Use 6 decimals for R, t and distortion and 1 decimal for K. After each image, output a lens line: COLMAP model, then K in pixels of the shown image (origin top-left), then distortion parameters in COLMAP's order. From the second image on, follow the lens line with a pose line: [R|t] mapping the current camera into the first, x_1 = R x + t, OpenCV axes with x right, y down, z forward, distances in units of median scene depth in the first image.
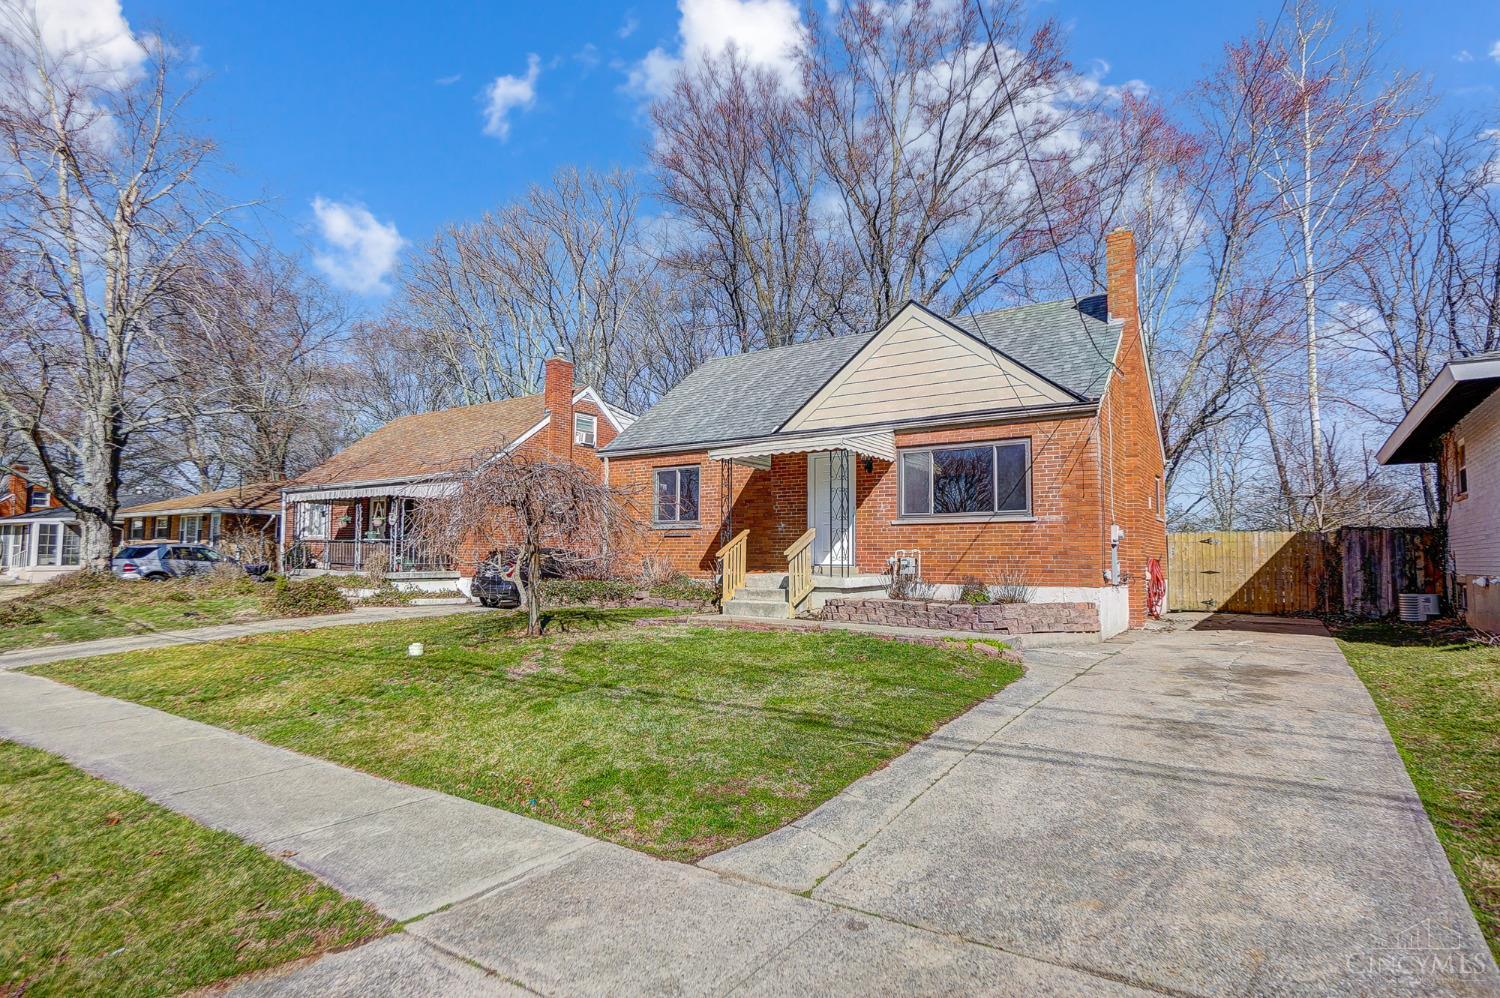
lens RADIAL K [[774.5, 0, 750.0], [0, 774.5, 499.0], [0, 0, 1]] dist [-0.041555, -0.000191]
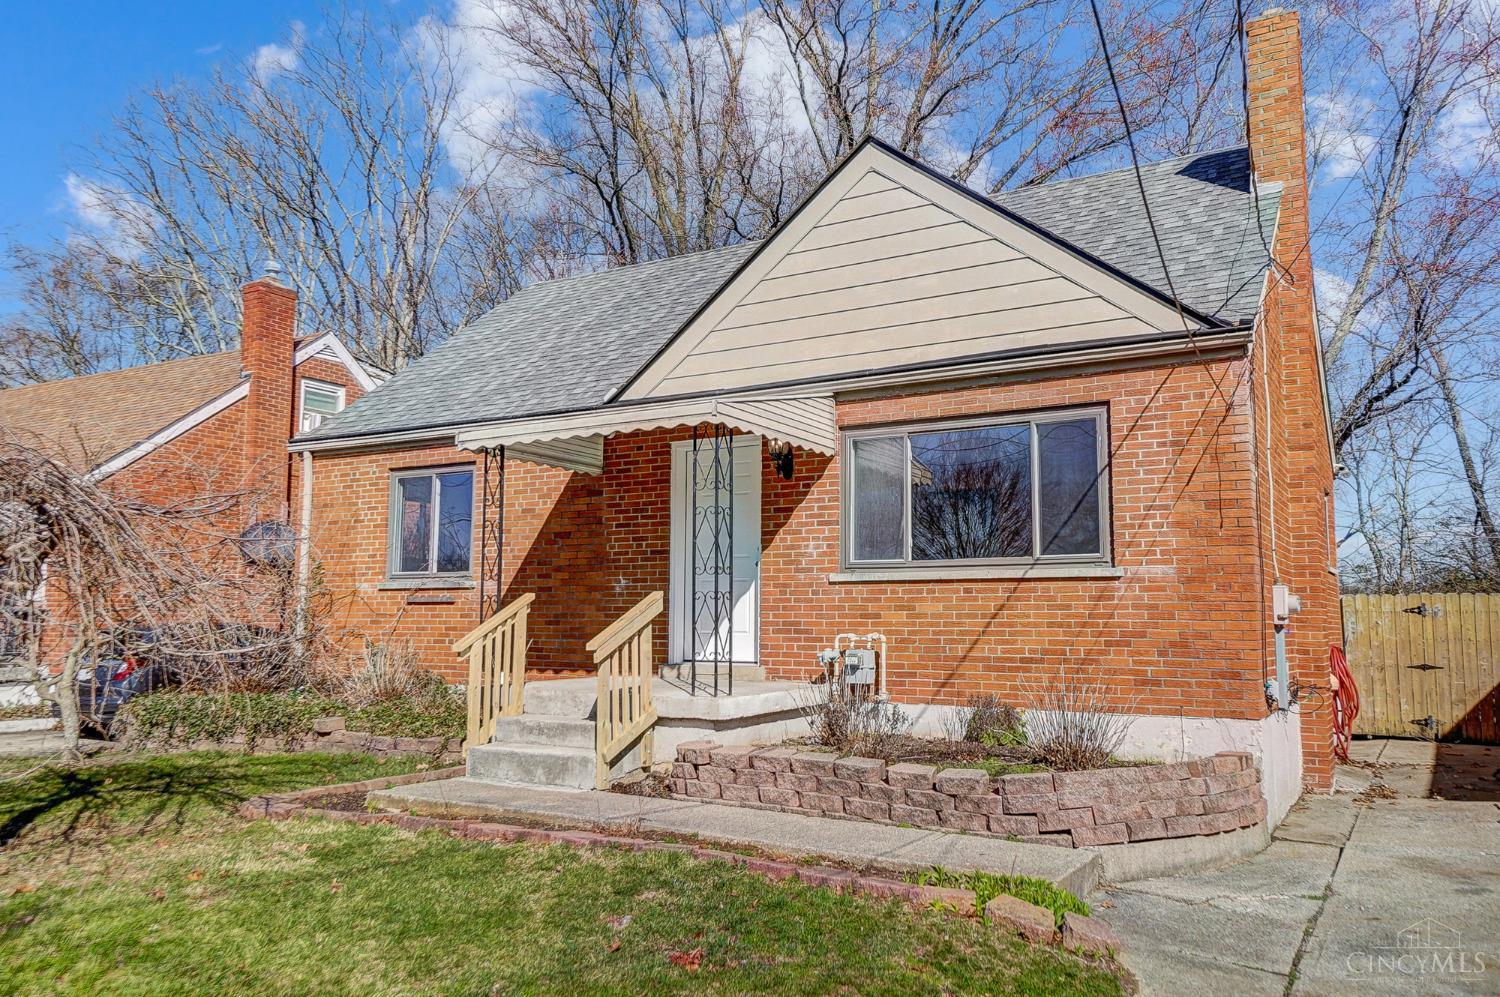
lens RADIAL K [[1128.9, 0, 750.0], [0, 1128.9, 498.5], [0, 0, 1]] dist [0.034911, -0.001062]
pose [[0.997729, 0.004212, 0.067229, 0.082026], [-0.002085, 0.999496, -0.031679, 0.002439], [-0.067328, 0.031466, 0.997235, 0.272317]]
